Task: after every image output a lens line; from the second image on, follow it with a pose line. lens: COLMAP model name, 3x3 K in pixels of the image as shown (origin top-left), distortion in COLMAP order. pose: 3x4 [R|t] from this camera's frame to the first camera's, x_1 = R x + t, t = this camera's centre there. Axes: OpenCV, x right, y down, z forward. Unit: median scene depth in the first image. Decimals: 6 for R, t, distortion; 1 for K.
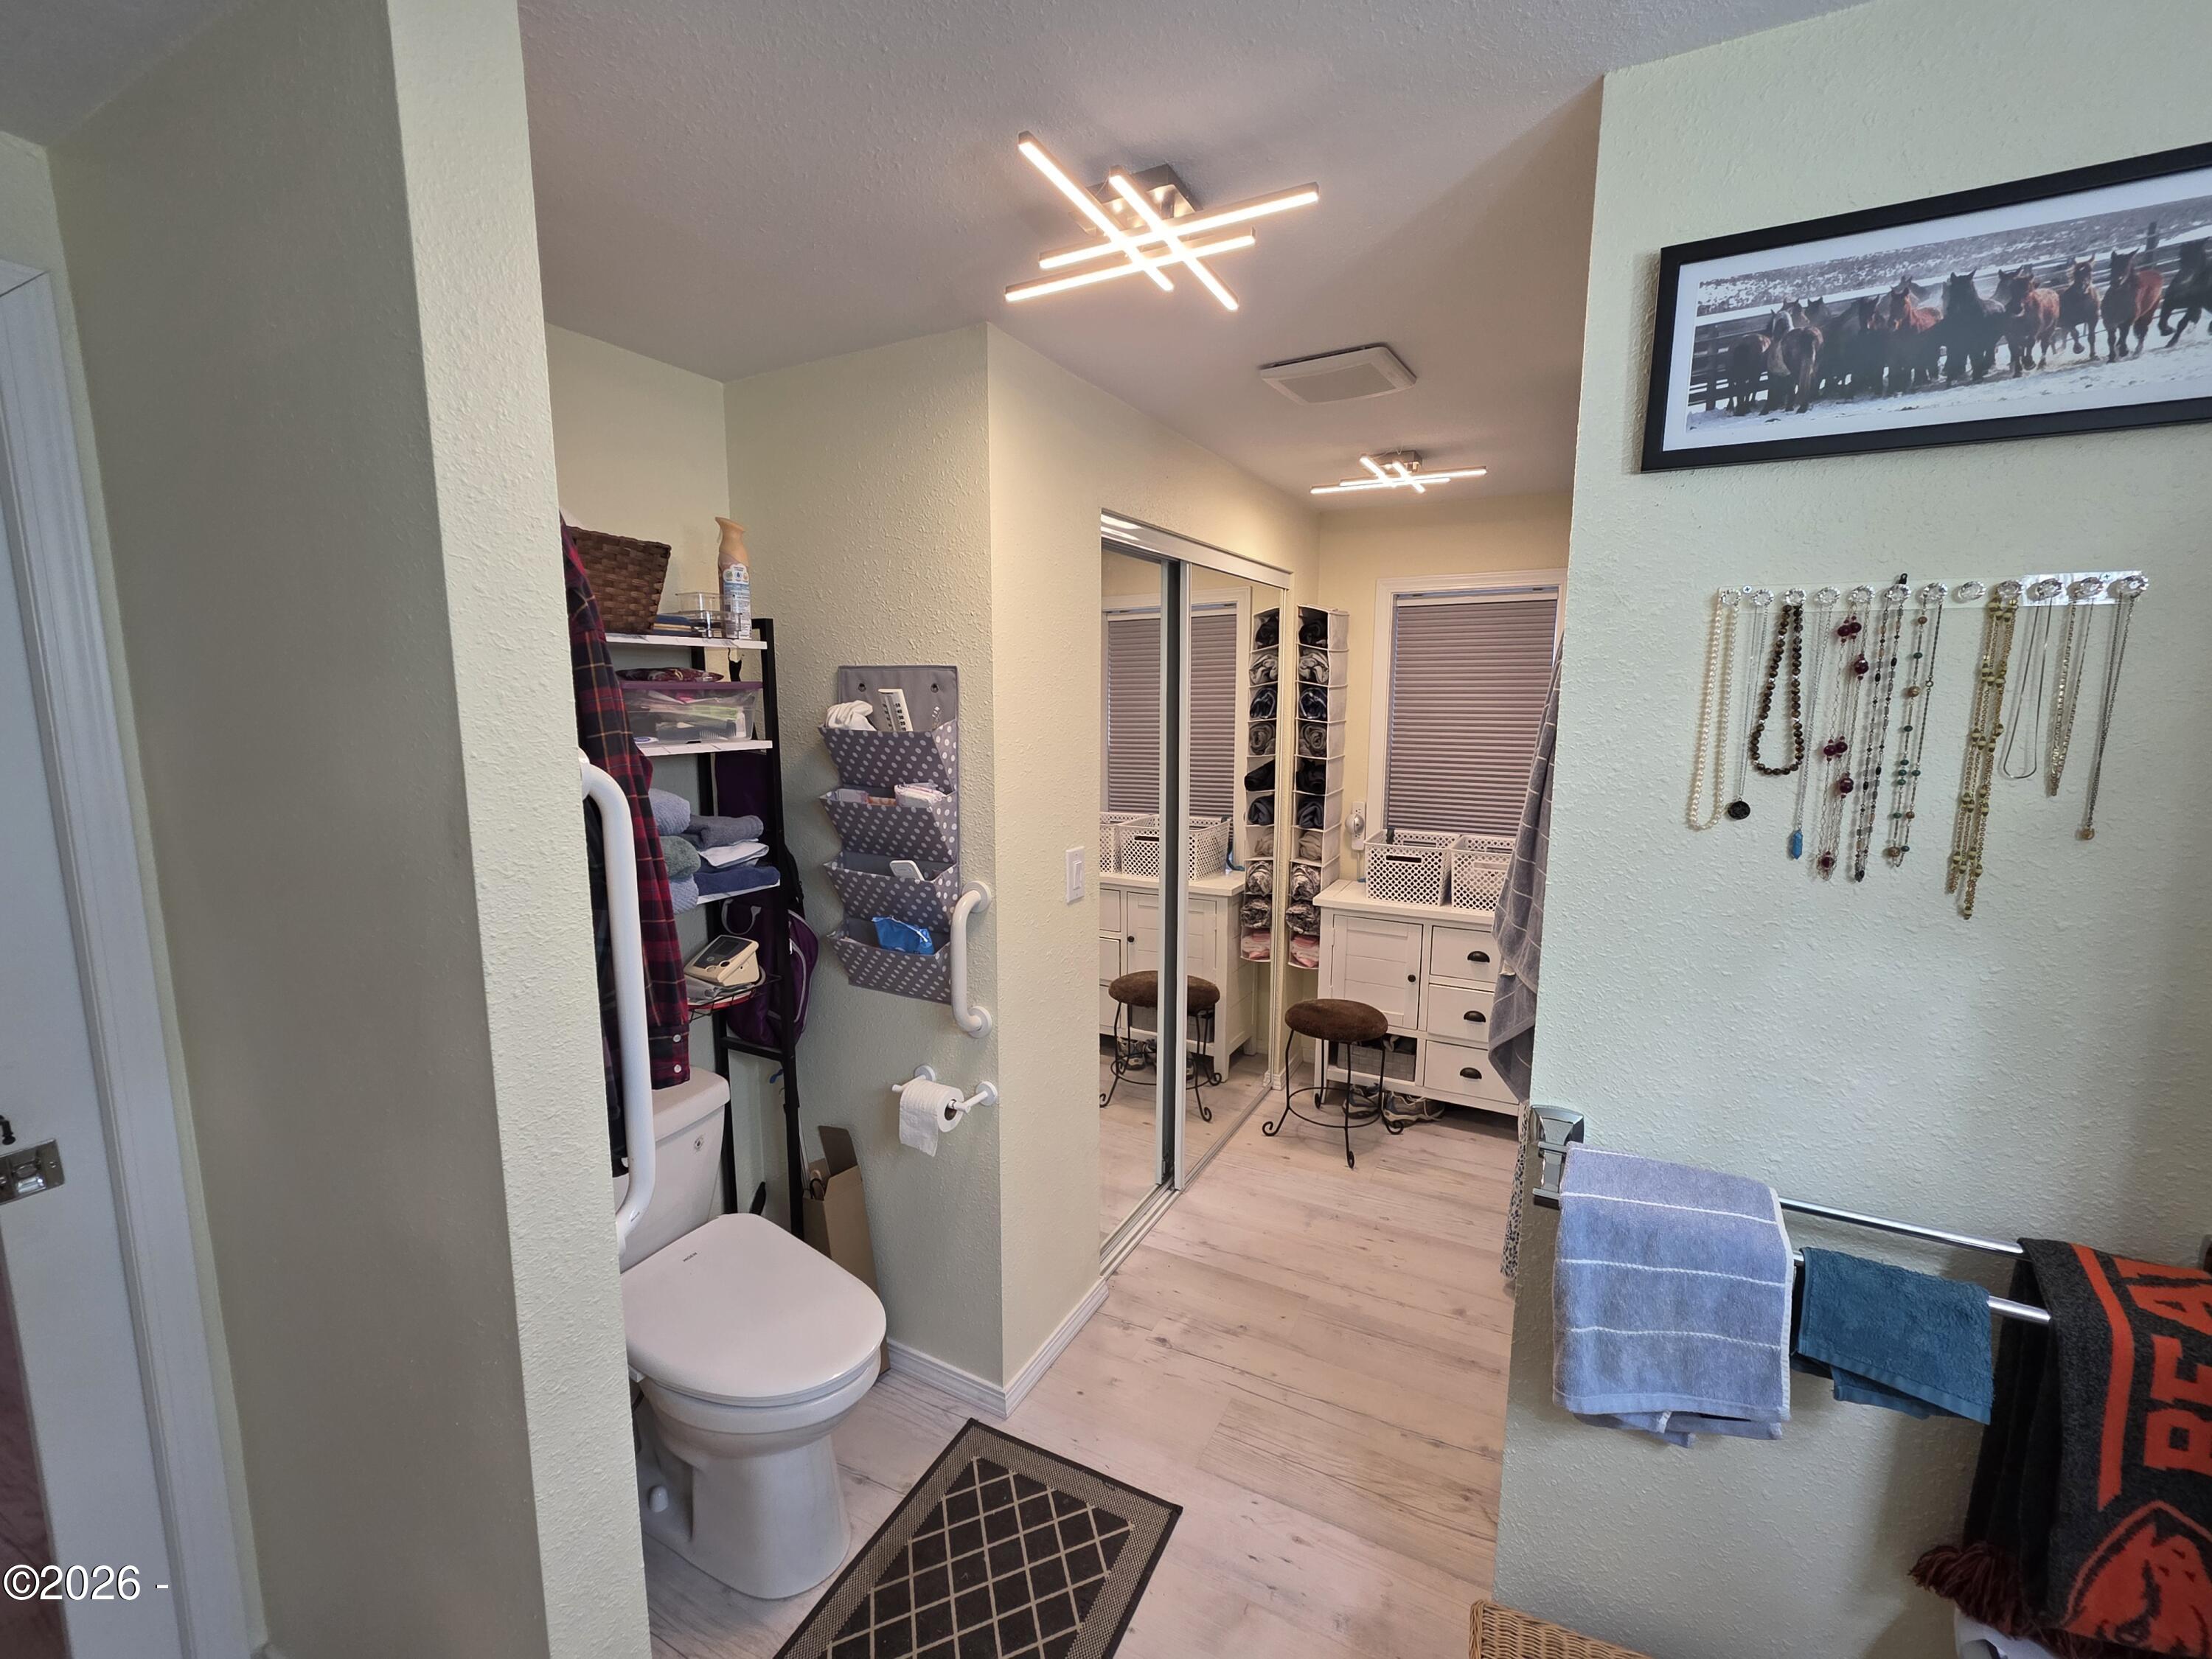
lens RADIAL K [[942.5, 0, 1092.5], [0, 942.5, 830.9], [0, 0, 1]] dist [-0.000159, 0.000946]
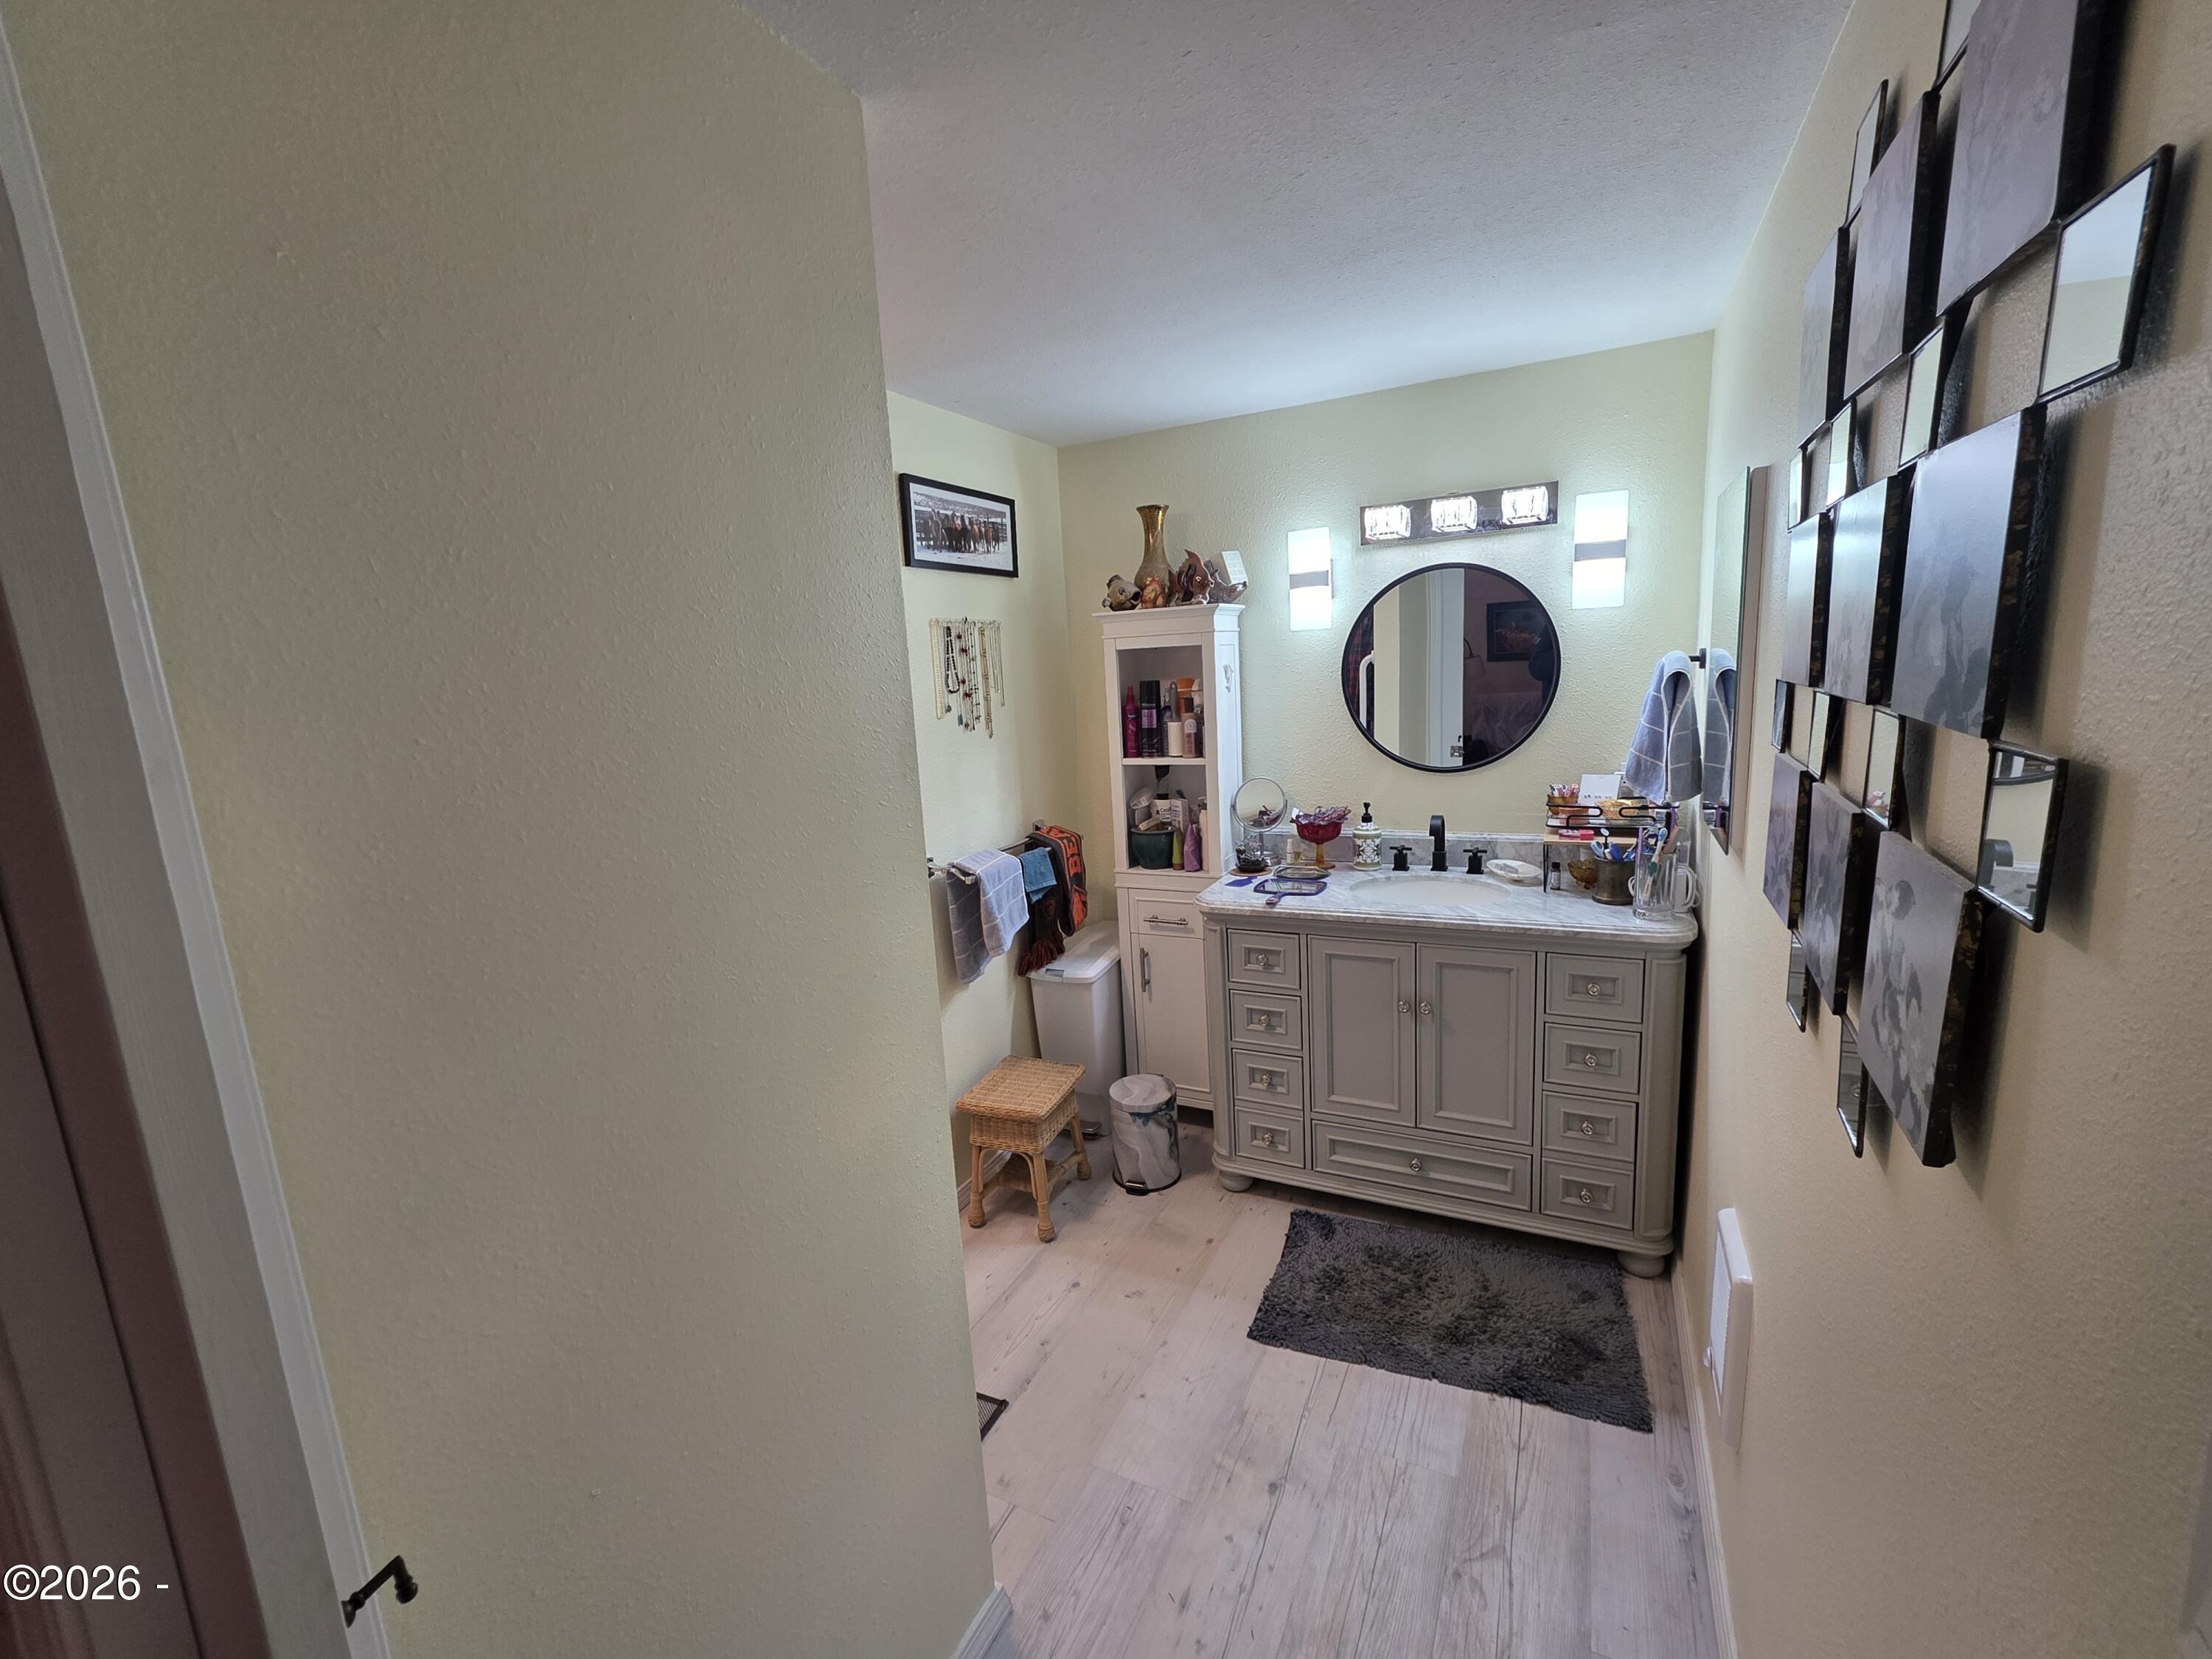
lens RADIAL K [[942.5, 0, 1106.4], [0, 942.5, 840.9], [0, 0, 1]] dist [-0.000159, 0.000946]
pose [[-0.032654, -0.183330, 0.982509, -1.017366], [0.201719, 0.961595, 0.186131, -0.036167], [-0.978899, 0.204269, 0.005581, 0.362916]]
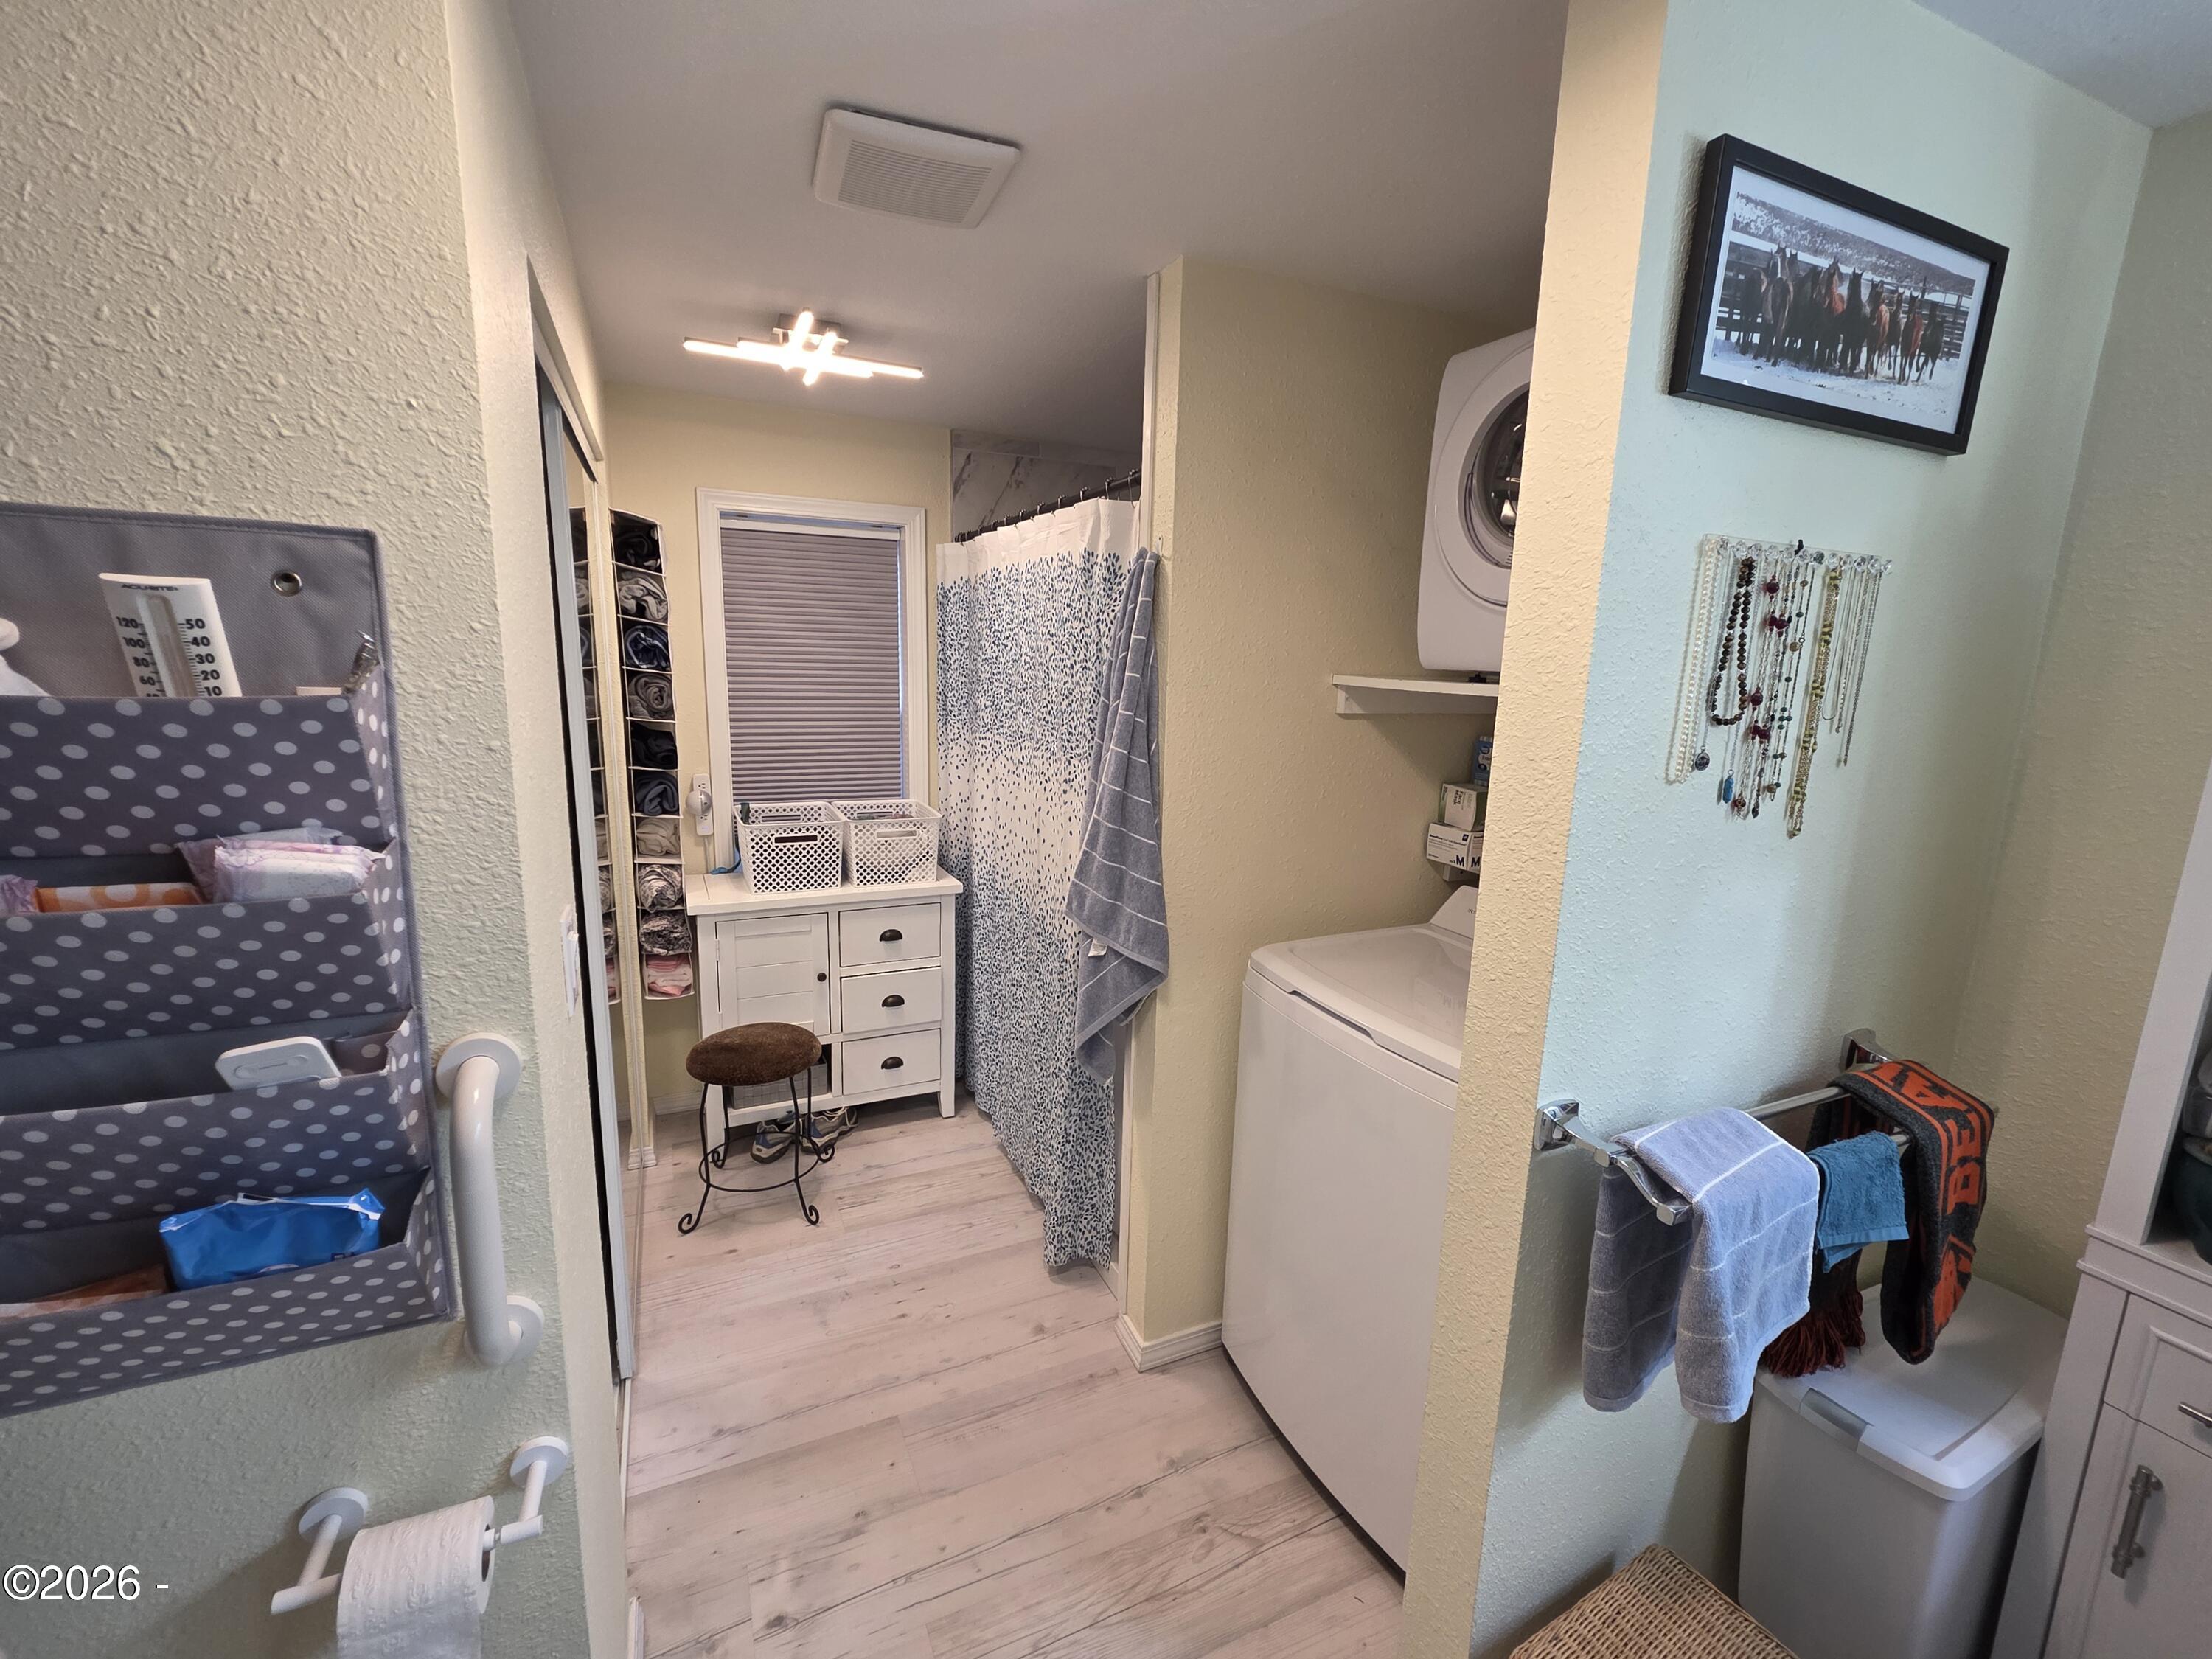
lens RADIAL K [[942.5, 0, 1103.6], [0, 942.5, 830.7], [0, 0, 1]] dist [-0.000159, 0.000946]
pose [[0.601395, -0.131415, 0.788070, -0.283457], [0.090849, 0.991230, 0.095964, -0.057610], [-0.793770, 0.013883, 0.608060, 0.498874]]
